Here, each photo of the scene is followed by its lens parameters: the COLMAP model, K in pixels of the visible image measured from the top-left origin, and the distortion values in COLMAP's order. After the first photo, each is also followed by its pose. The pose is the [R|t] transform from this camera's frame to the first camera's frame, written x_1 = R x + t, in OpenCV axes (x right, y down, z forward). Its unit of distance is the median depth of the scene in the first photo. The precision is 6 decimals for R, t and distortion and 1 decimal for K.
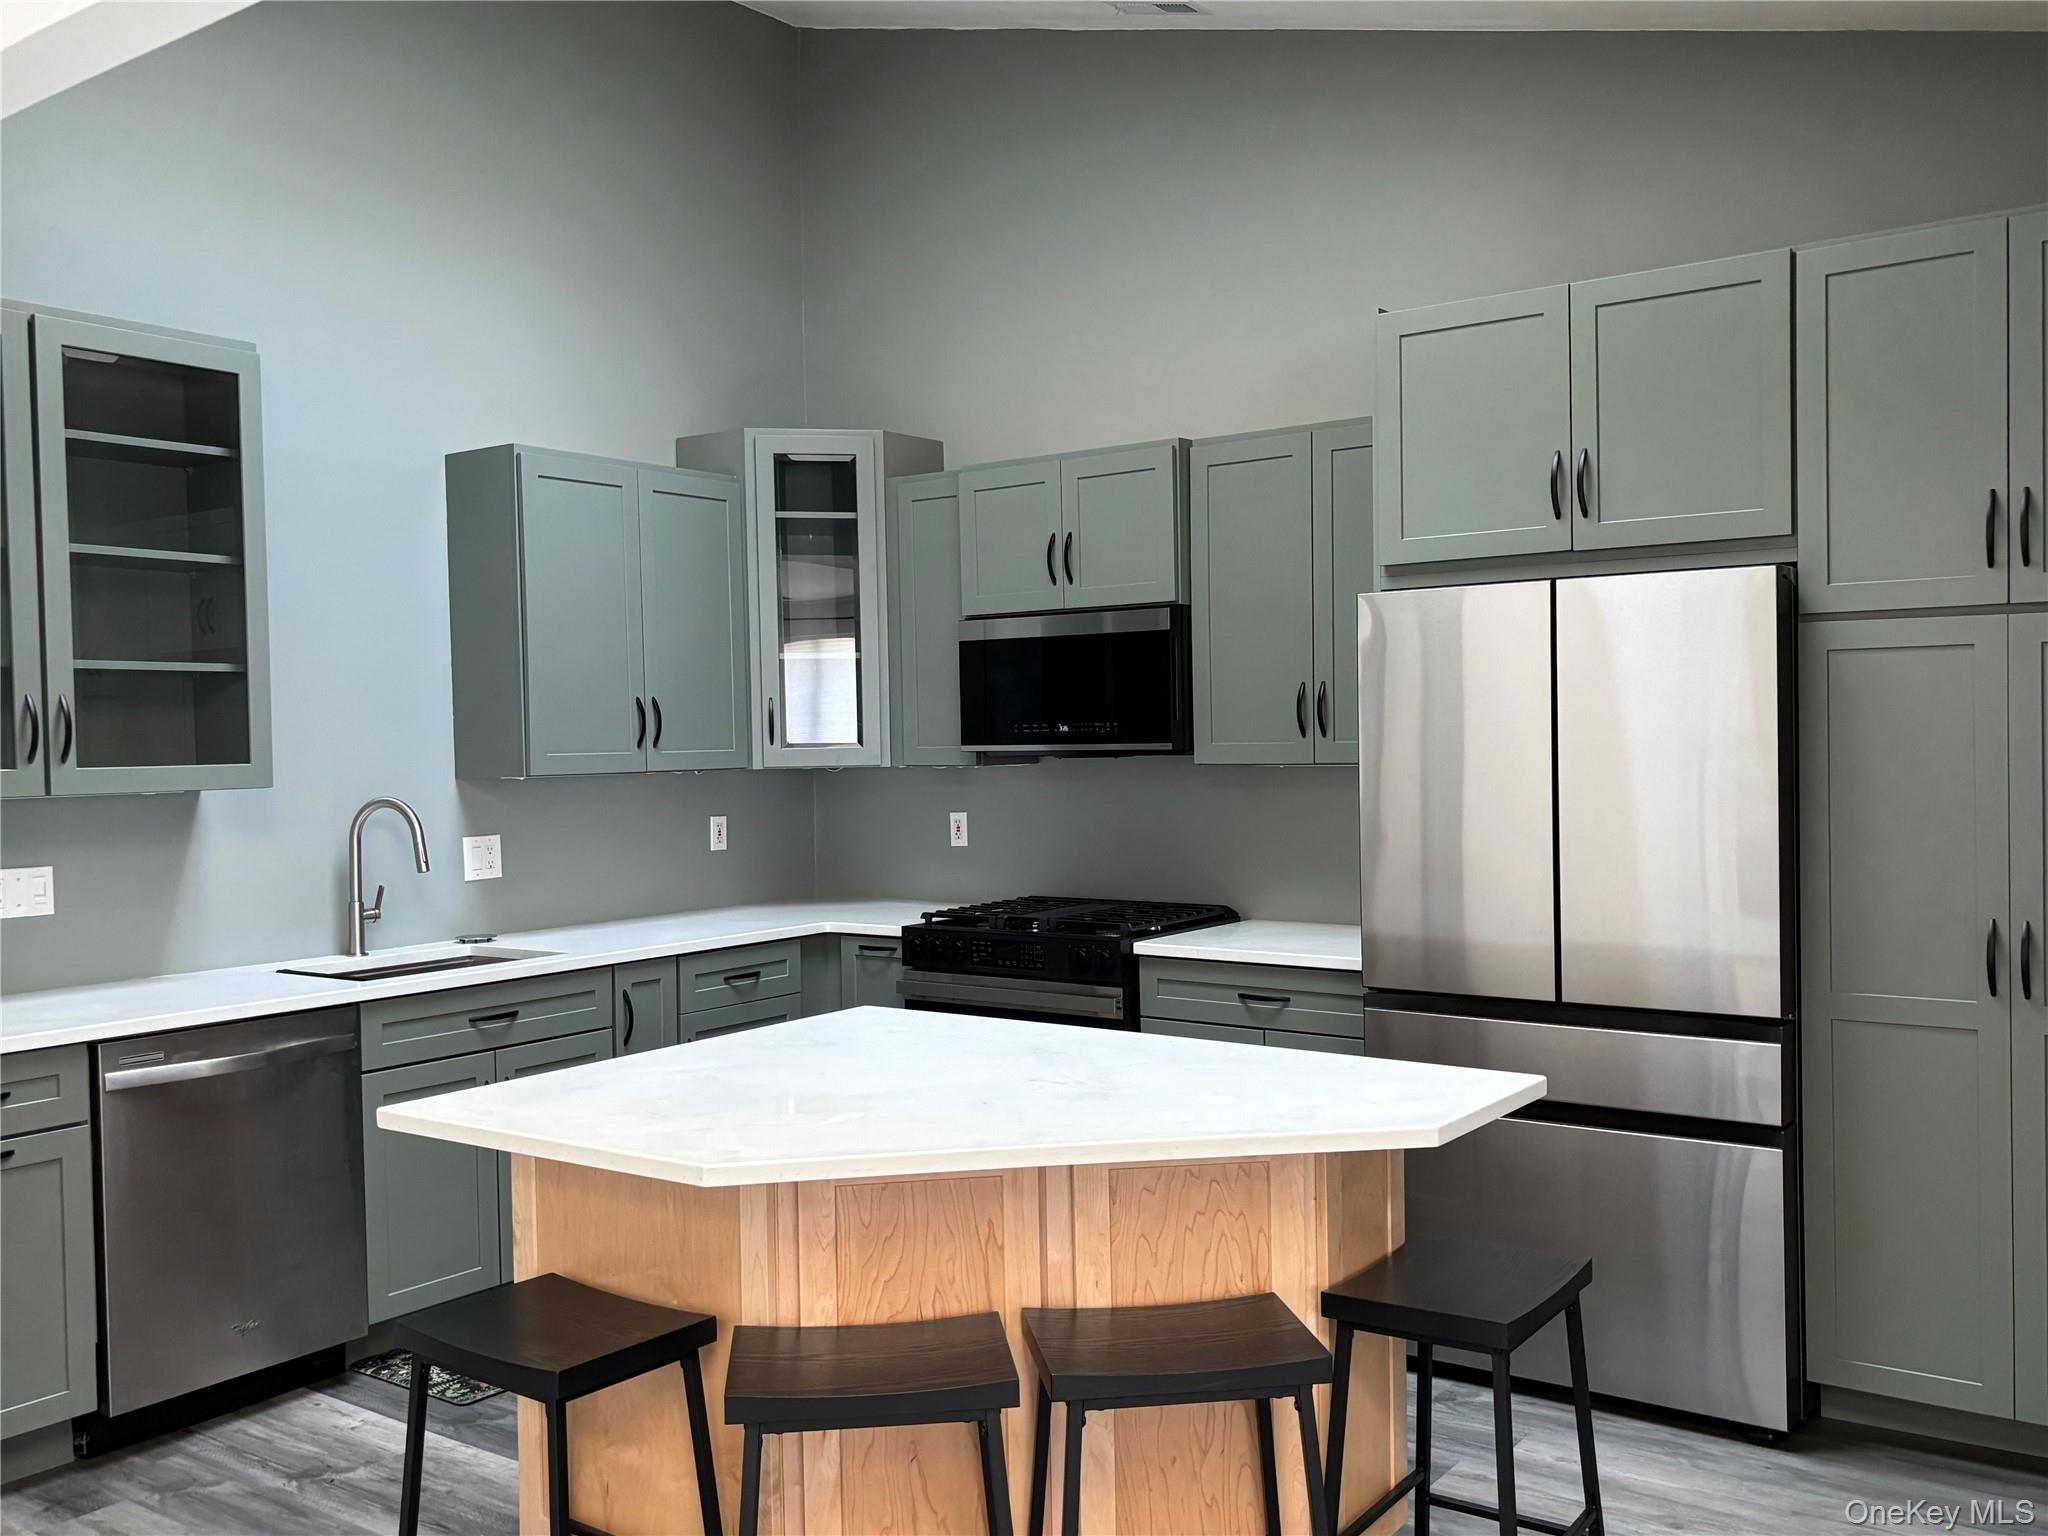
lens RADIAL K [[1808.4, 0, 1025.0], [0, 1808.4, 784.5], [0, 0, 1]] dist [0.005283, 0.045335]
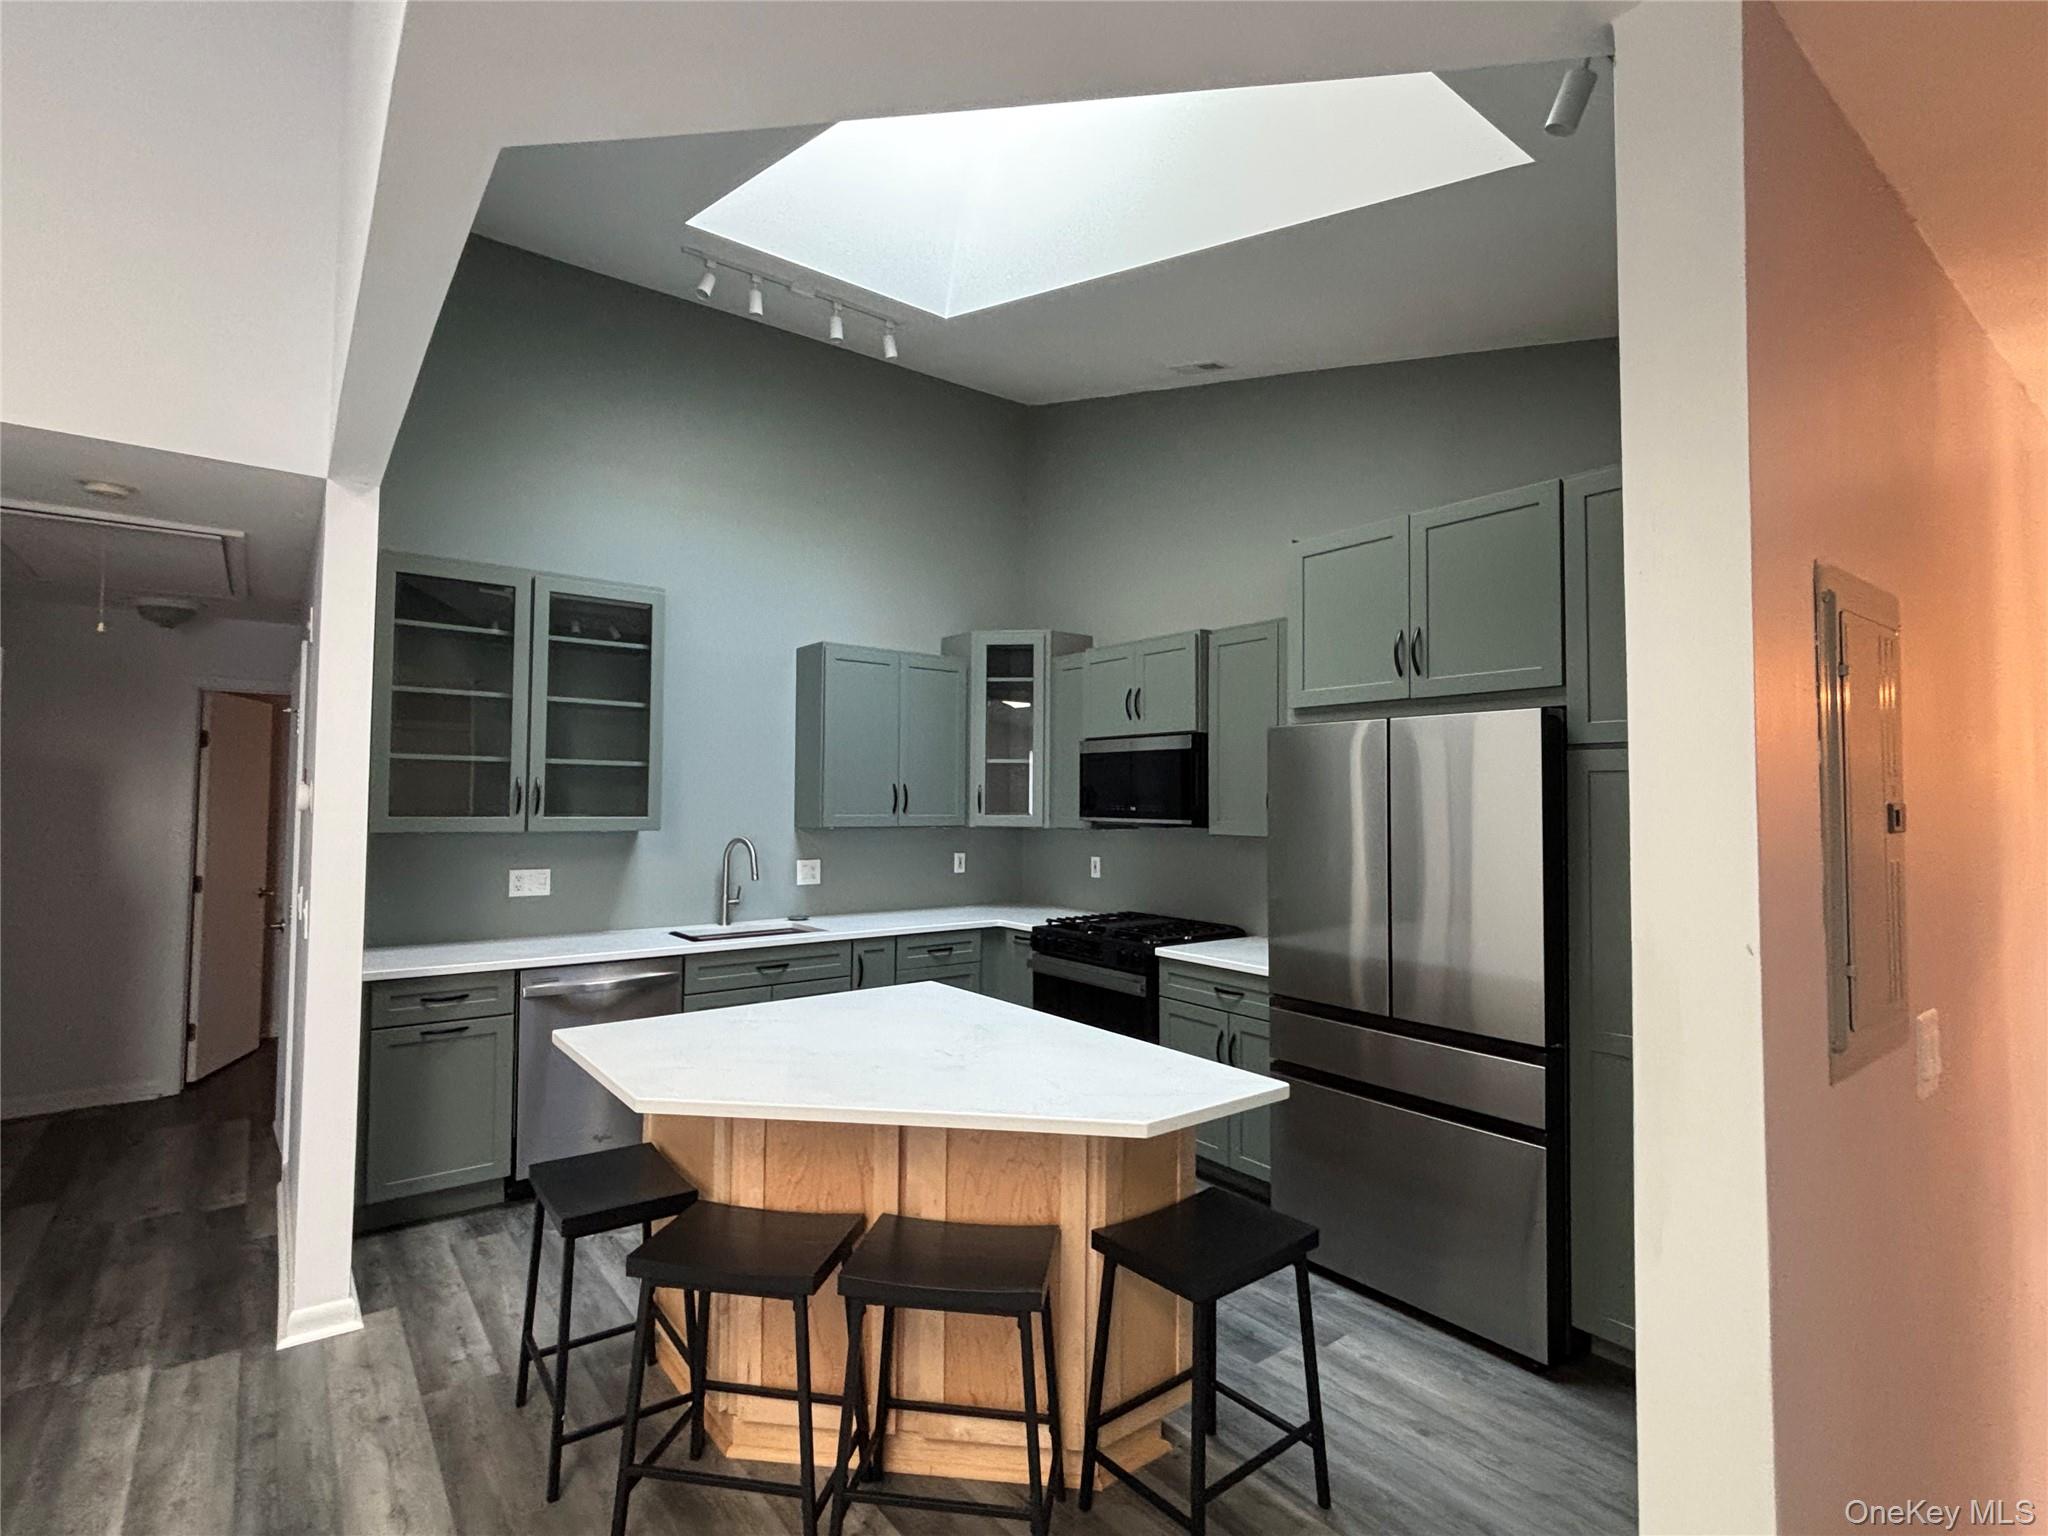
lens RADIAL K [[980.8, 0, 1026.9], [0, 980.8, 771.3], [0, 0, 1]] dist [-0.001730, -0.000480]
pose [[0.960861, 0.018273, -0.276426, 0.226494], [-0.034272, 0.997998, -0.053157, -0.019642], [0.274901, 0.060550, 0.959564, 0.177467]]
